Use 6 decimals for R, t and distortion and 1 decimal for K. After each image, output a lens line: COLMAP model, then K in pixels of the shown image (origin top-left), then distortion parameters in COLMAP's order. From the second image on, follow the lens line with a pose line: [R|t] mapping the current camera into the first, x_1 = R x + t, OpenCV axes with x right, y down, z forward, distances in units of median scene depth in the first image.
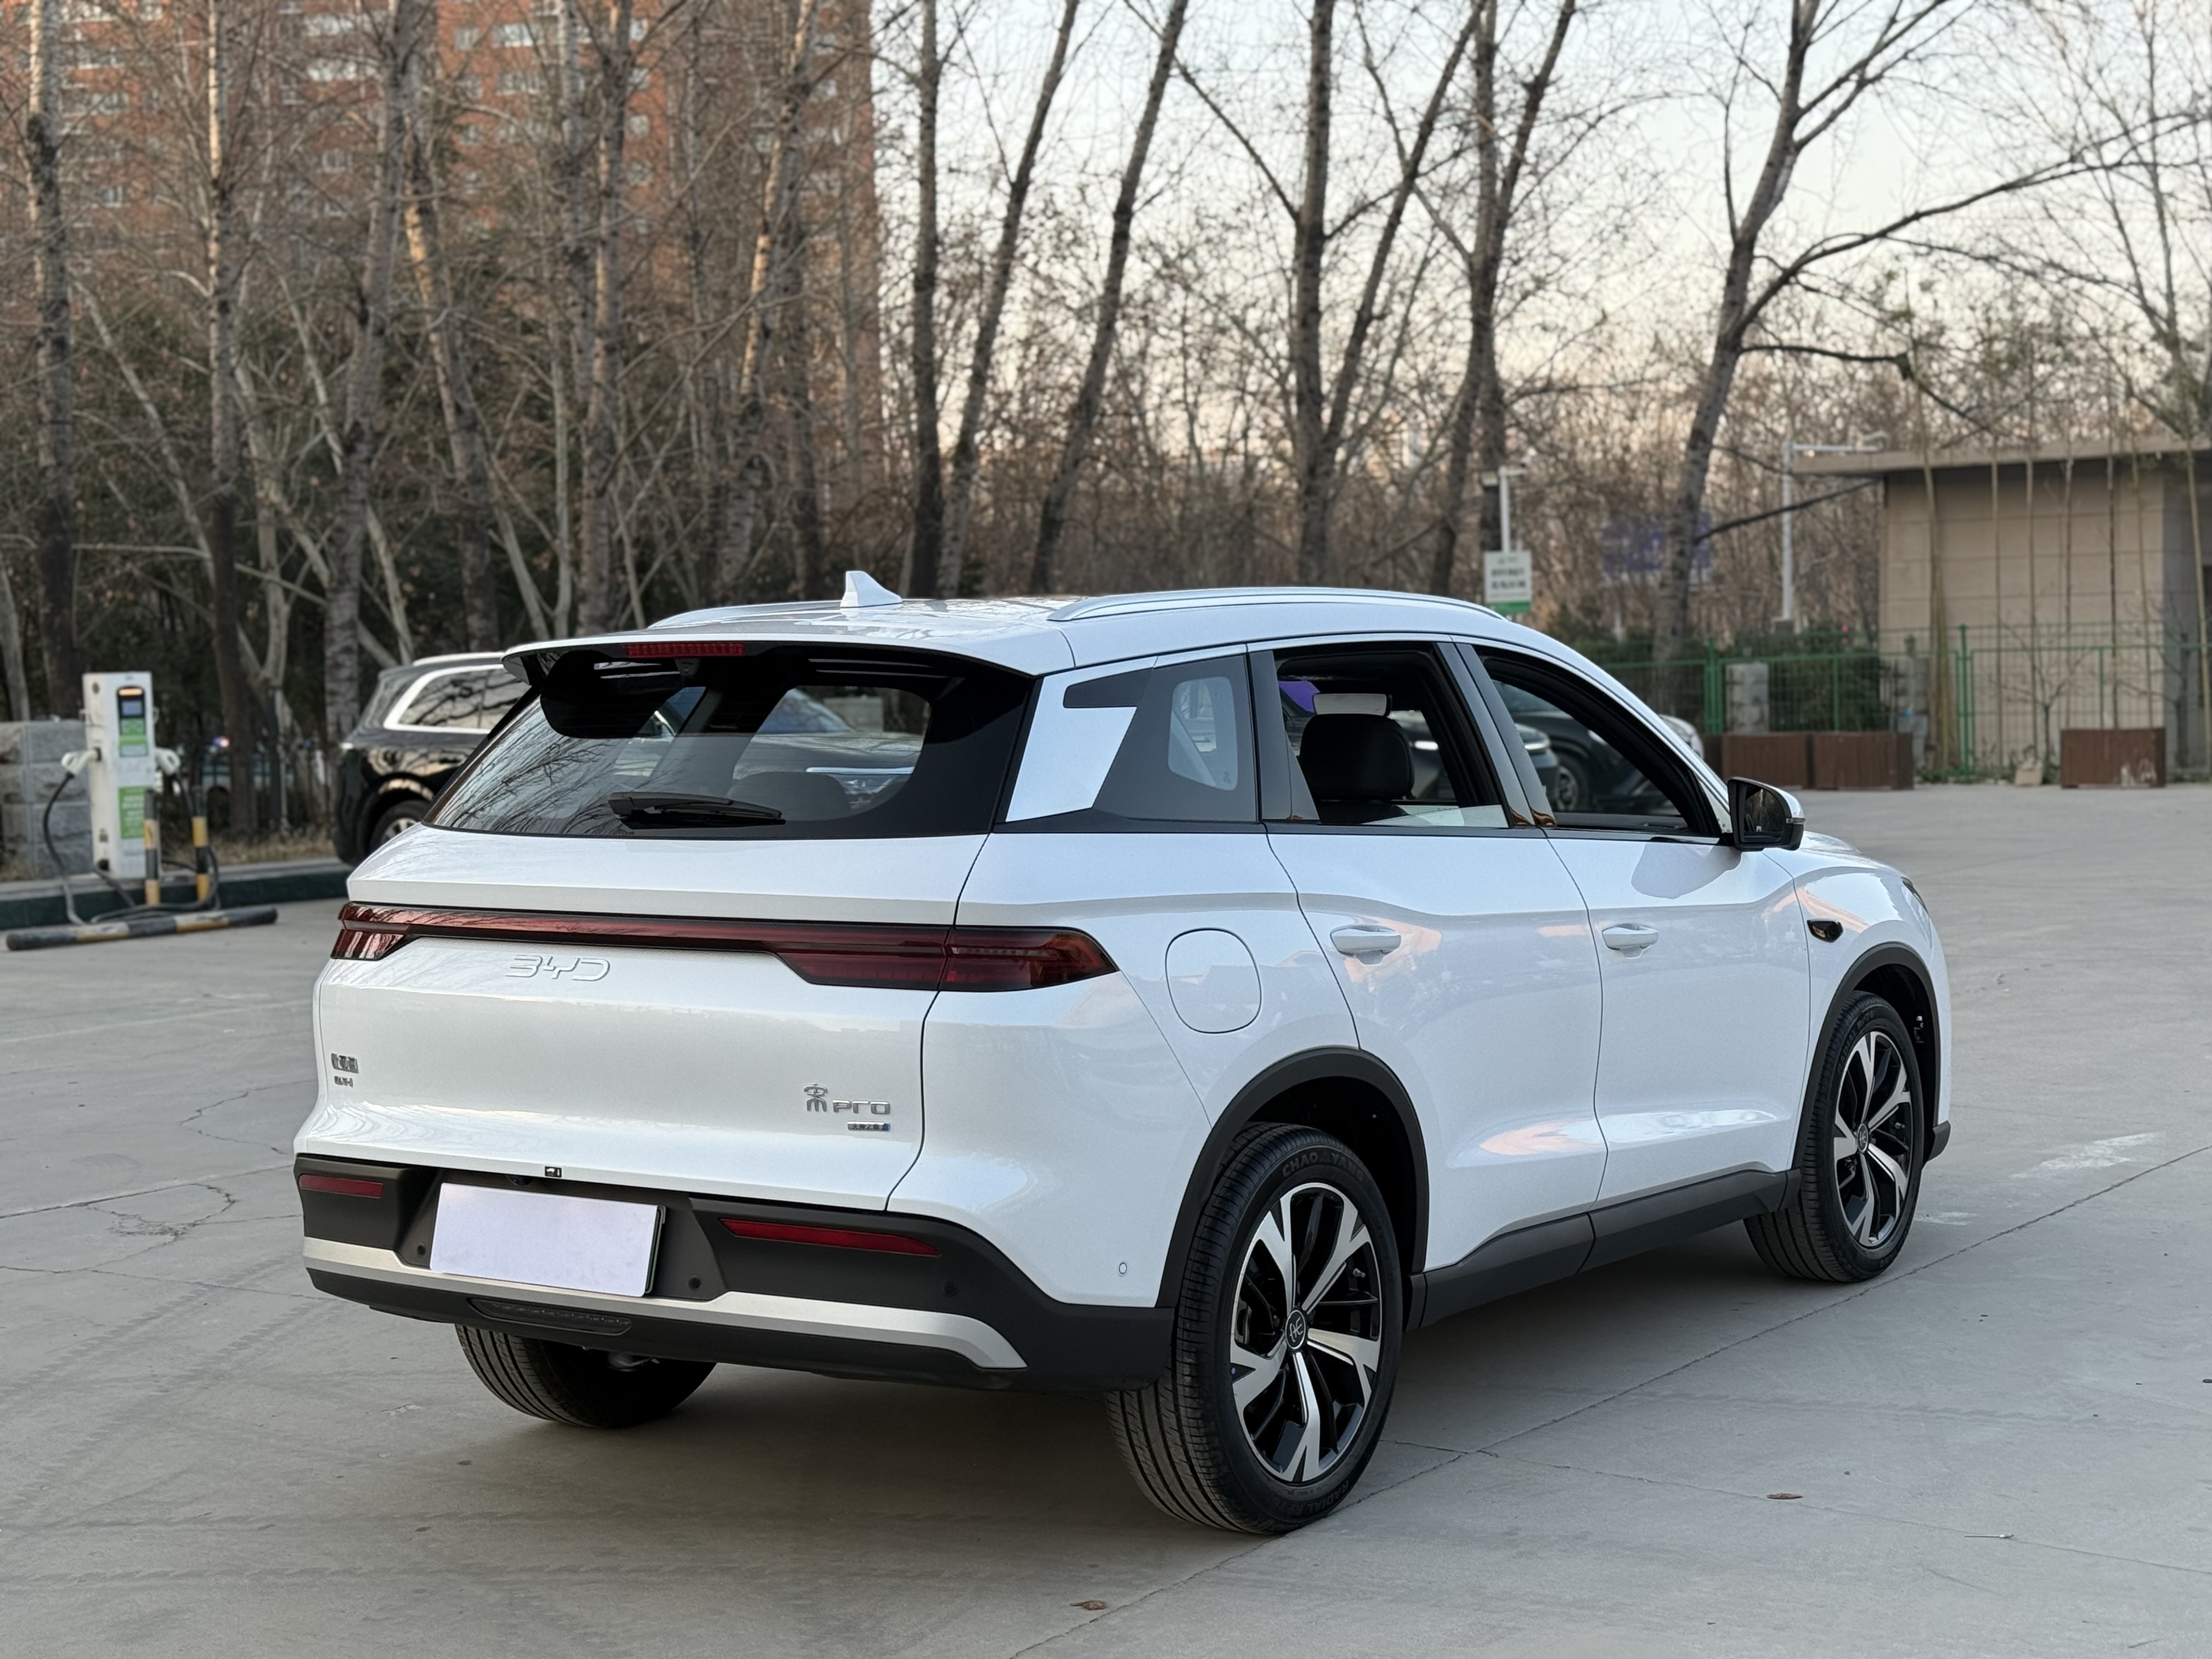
lens RADIAL K [[3238.8, 0, 1099.5], [0, 3238.8, 825.3], [0, 0, 1]] dist [0.111181, 0.000000]
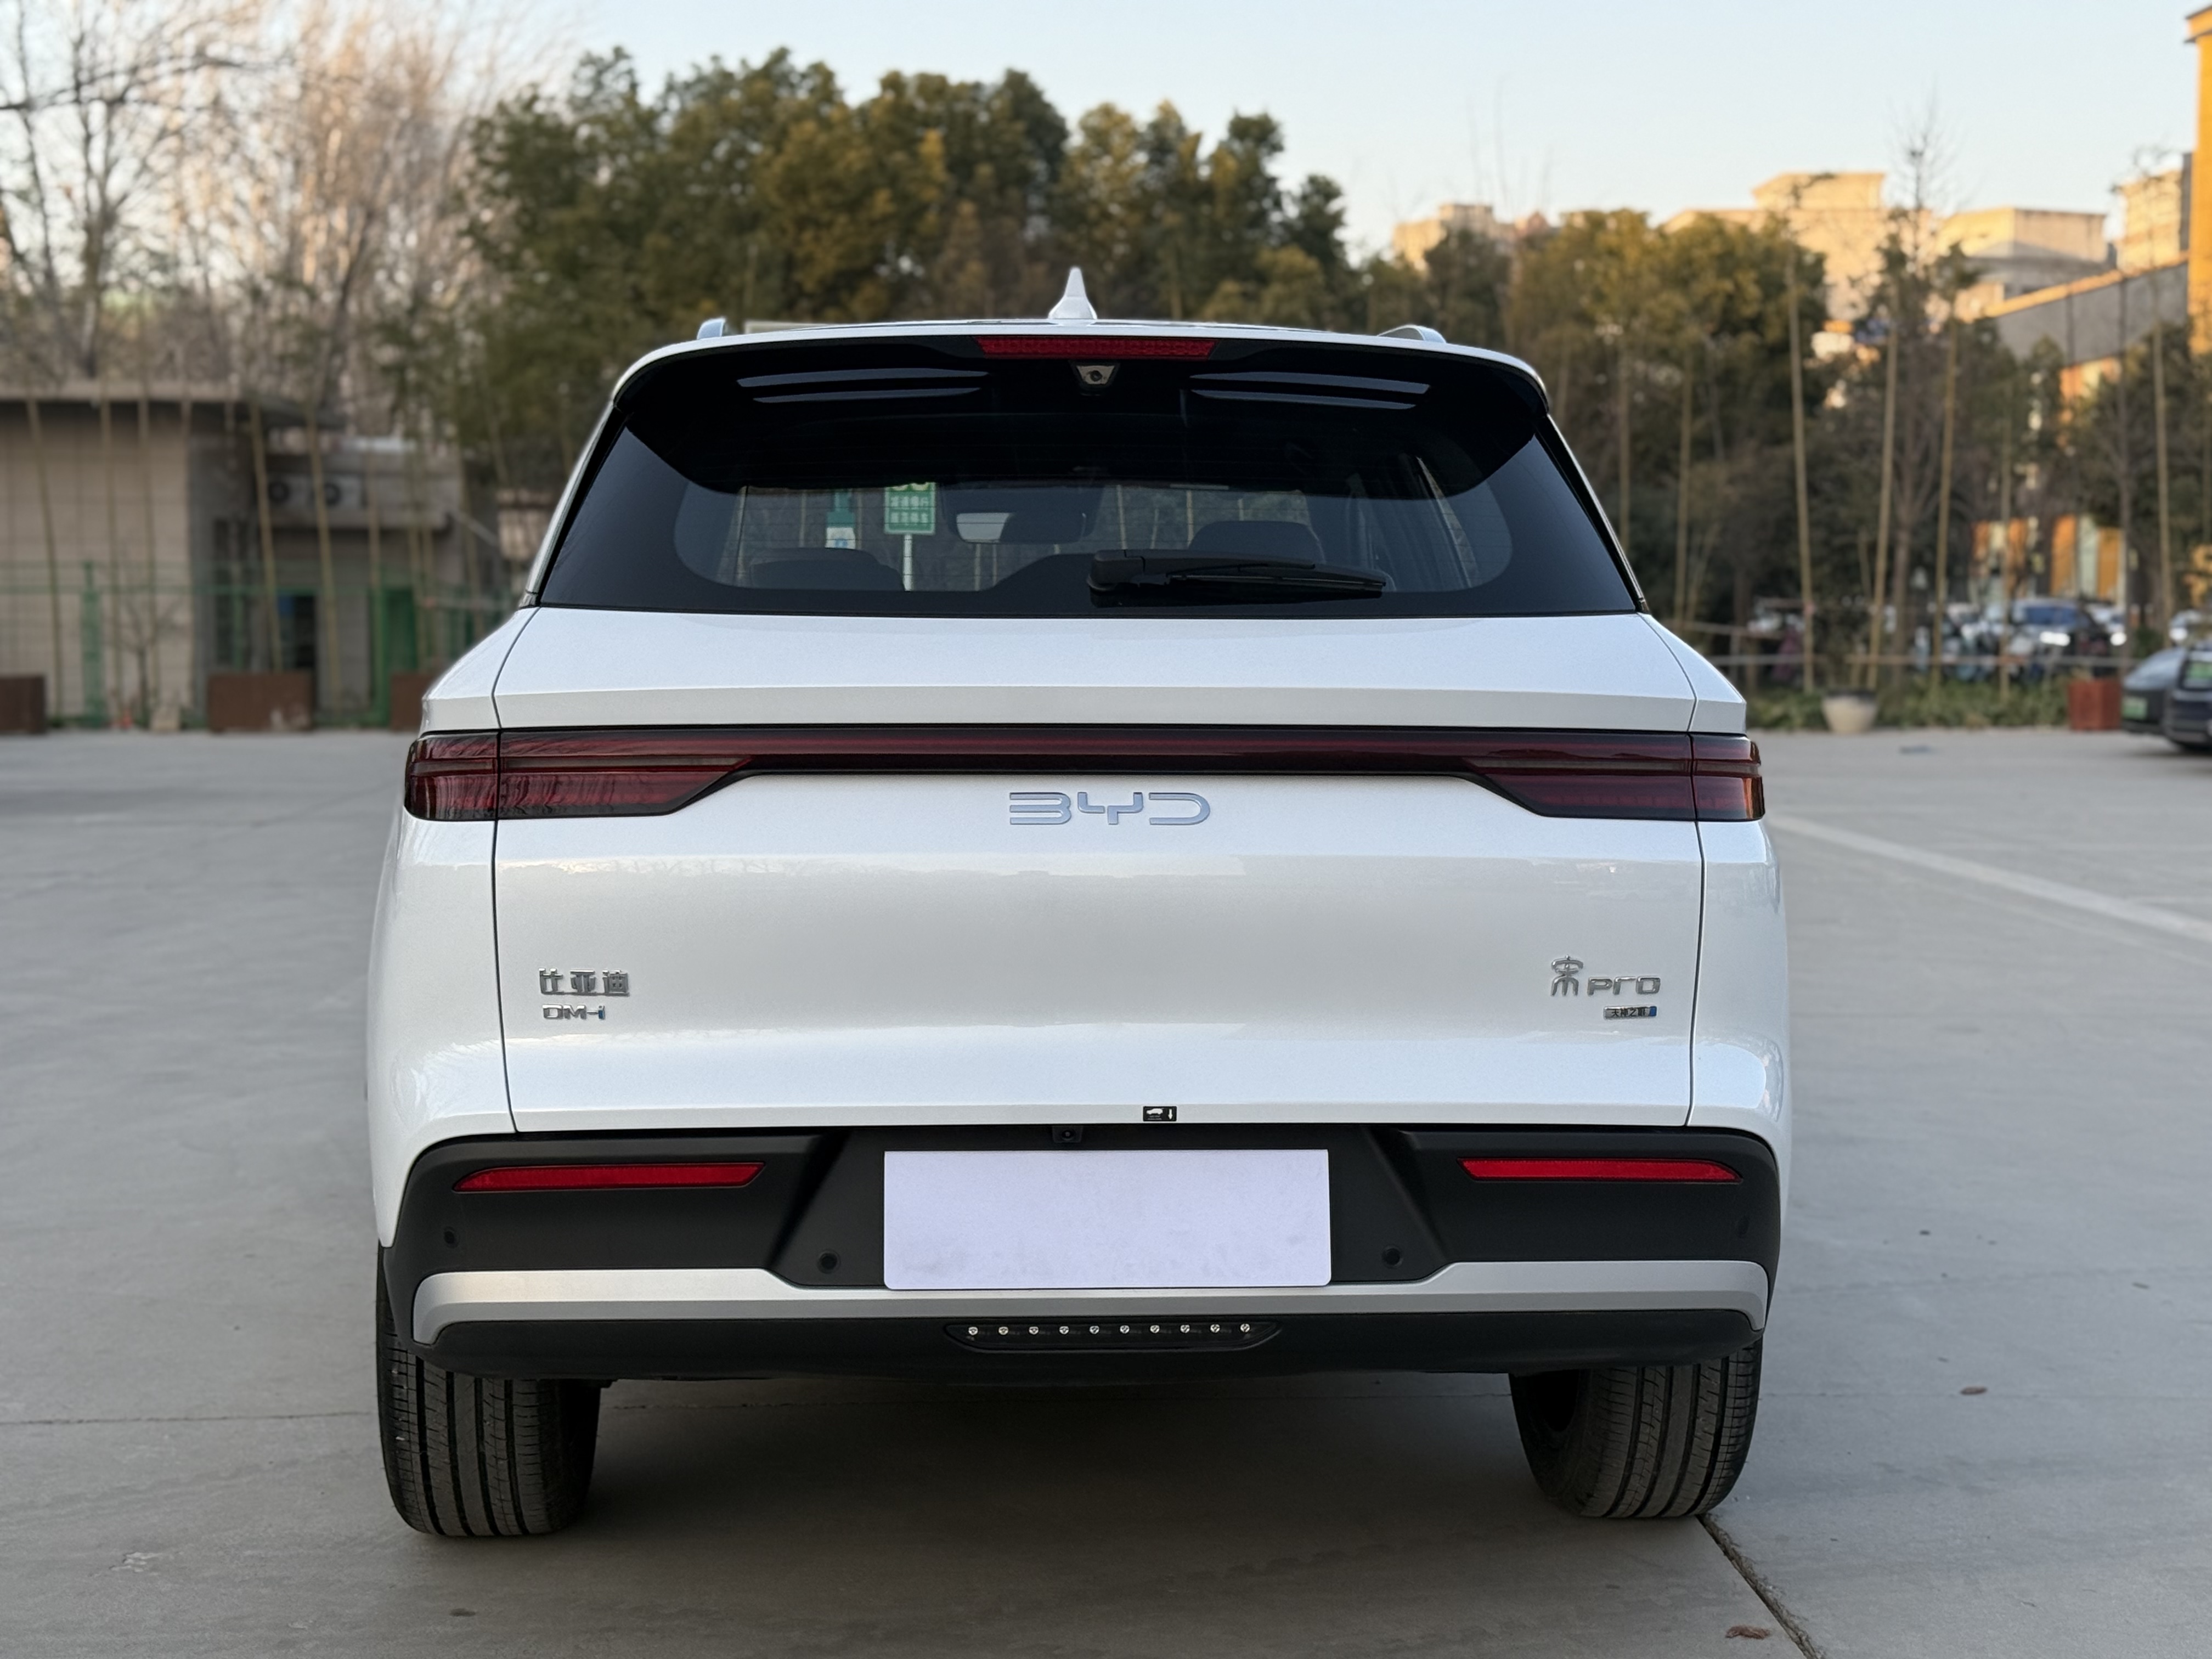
lens RADIAL K [[3238.8, 0, 1087.9], [0, 3238.8, 836.3], [0, 0, 1]] dist [0.111181, 0.000000]
pose [[0.788629, -0.022757, 0.614448, -0.577676], [0.015378, 0.999732, 0.017289, 0.038206], [-0.614677, -0.004185, 0.788768, 0.485614]]
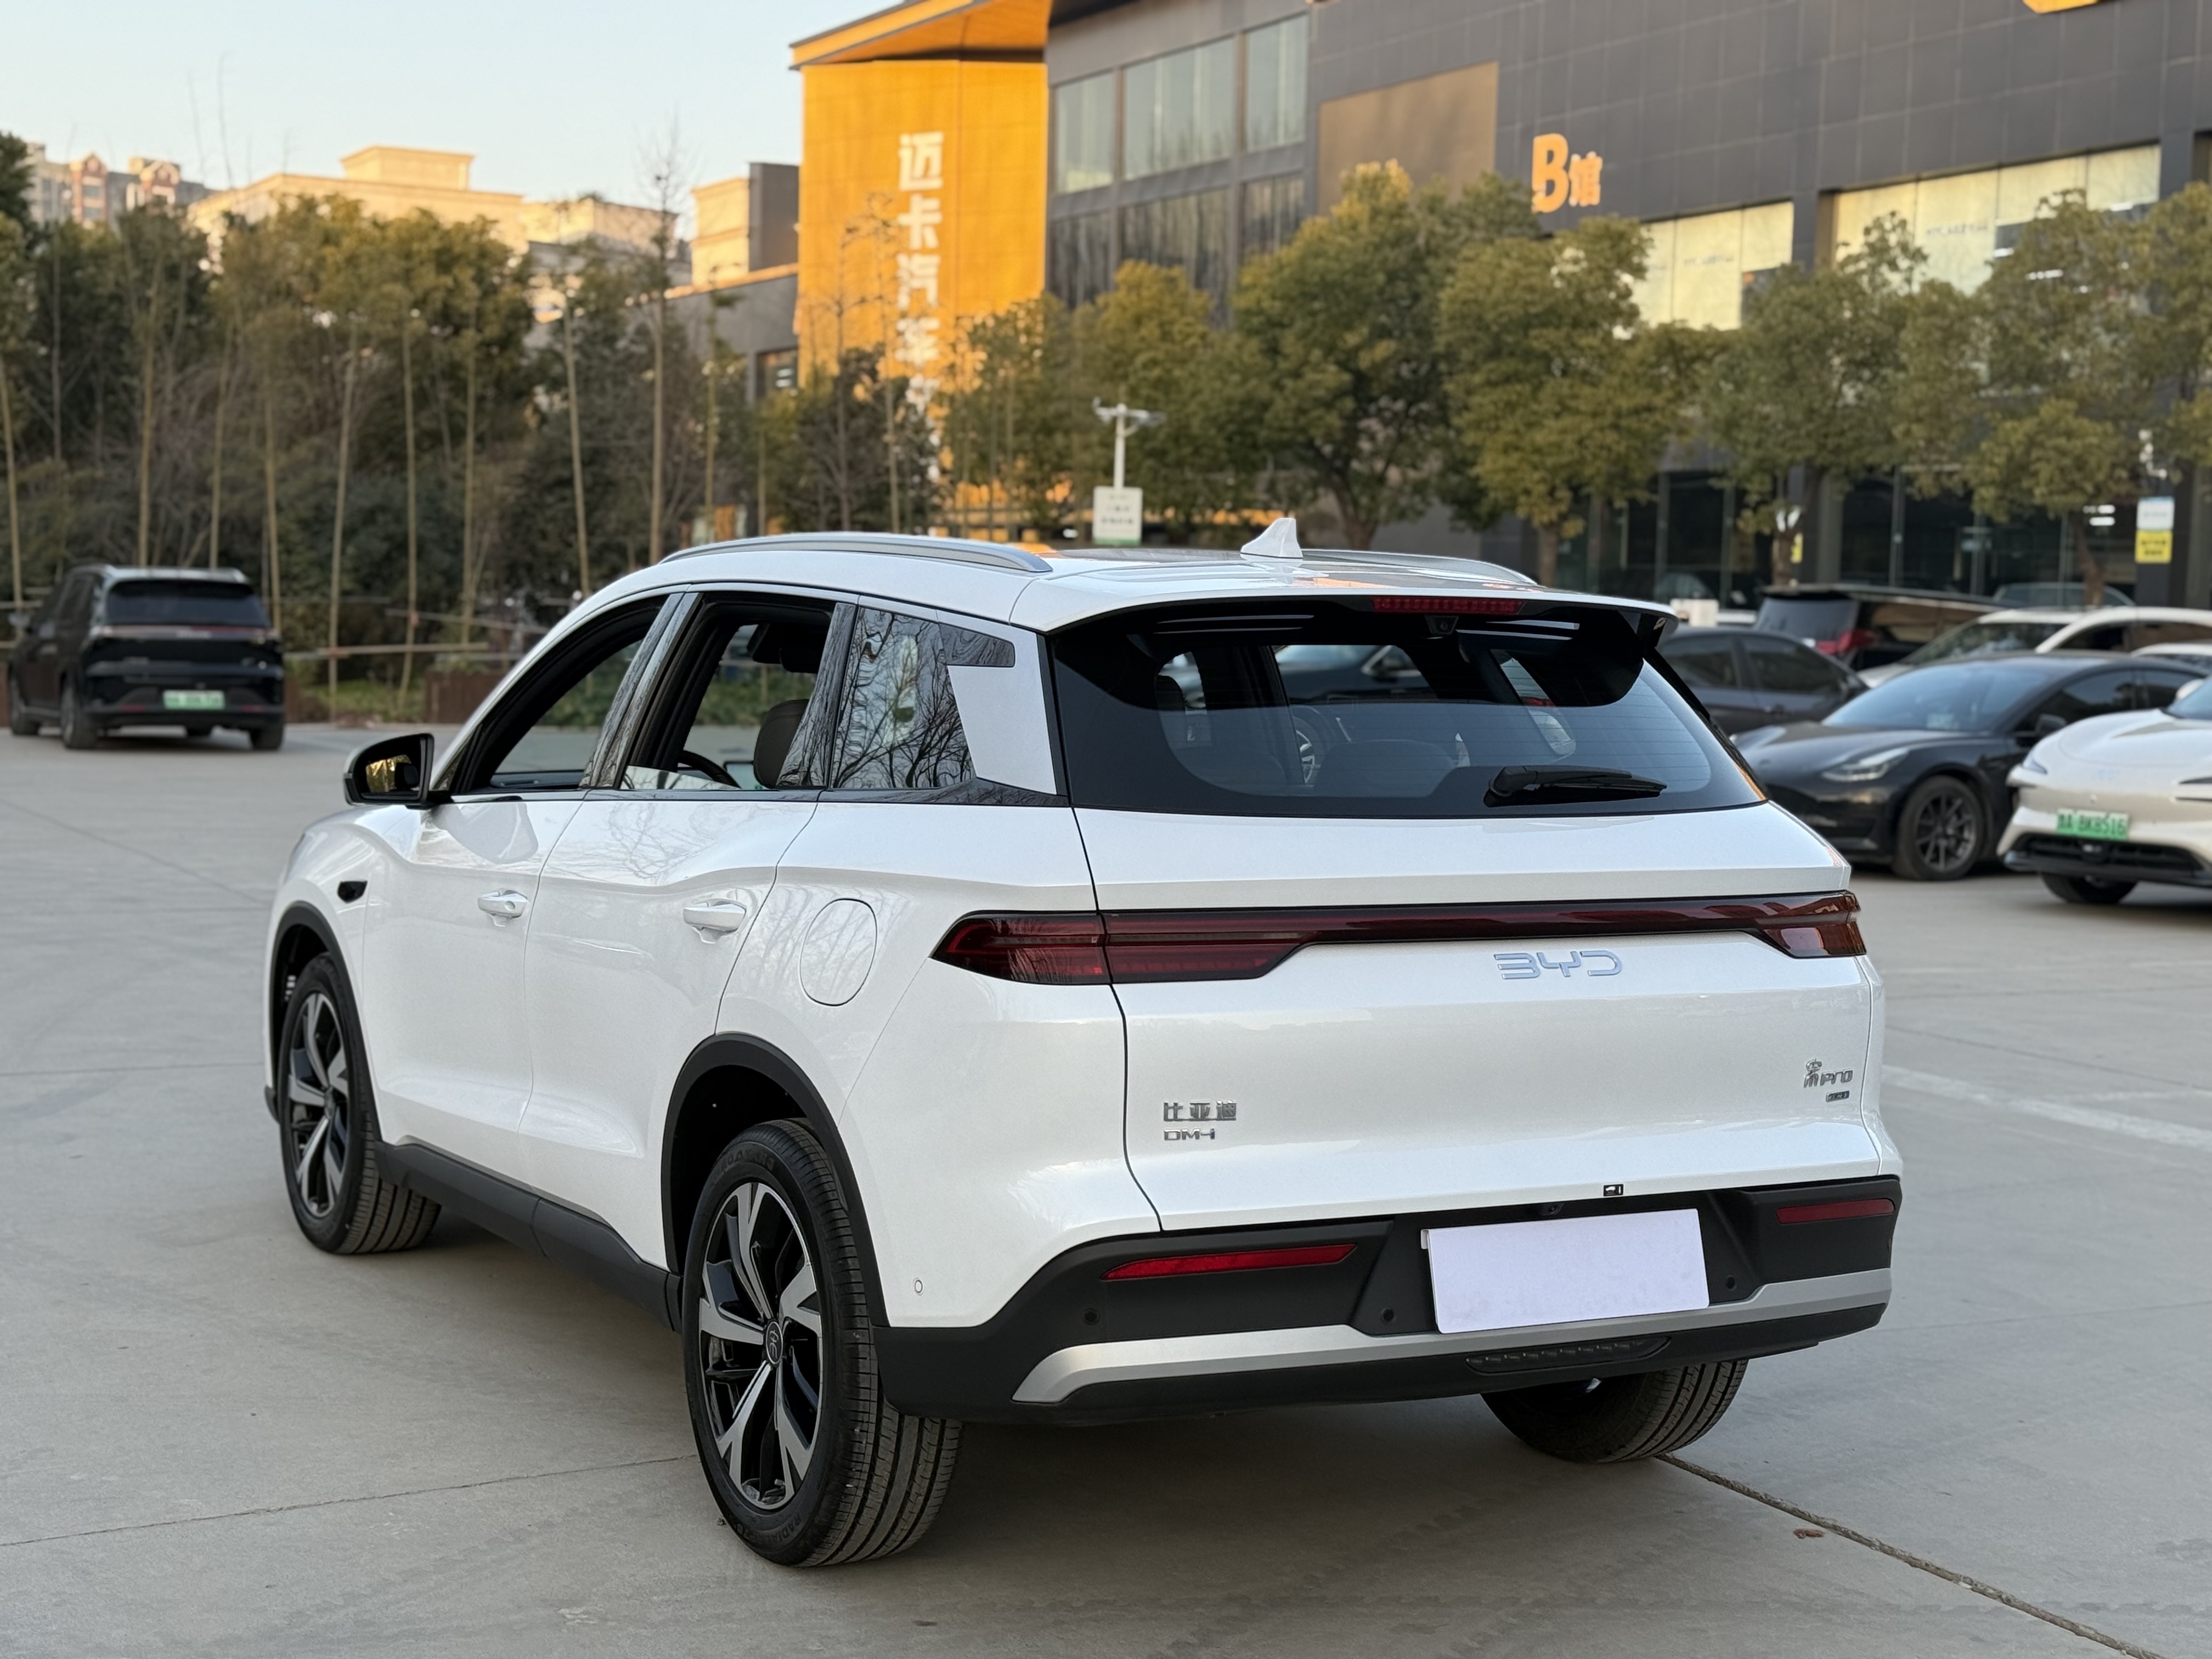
lens RADIAL K [[3238.8, 0, 1102.2], [0, 3238.8, 824.9], [0, 0, 1]] dist [0.111181, 0.000000]
pose [[0.459561, -0.033429, 0.887517, -1.019308], [0.016017, 0.999441, 0.029351, -0.022928], [-0.888002, 0.000727, 0.459840, 0.705306]]
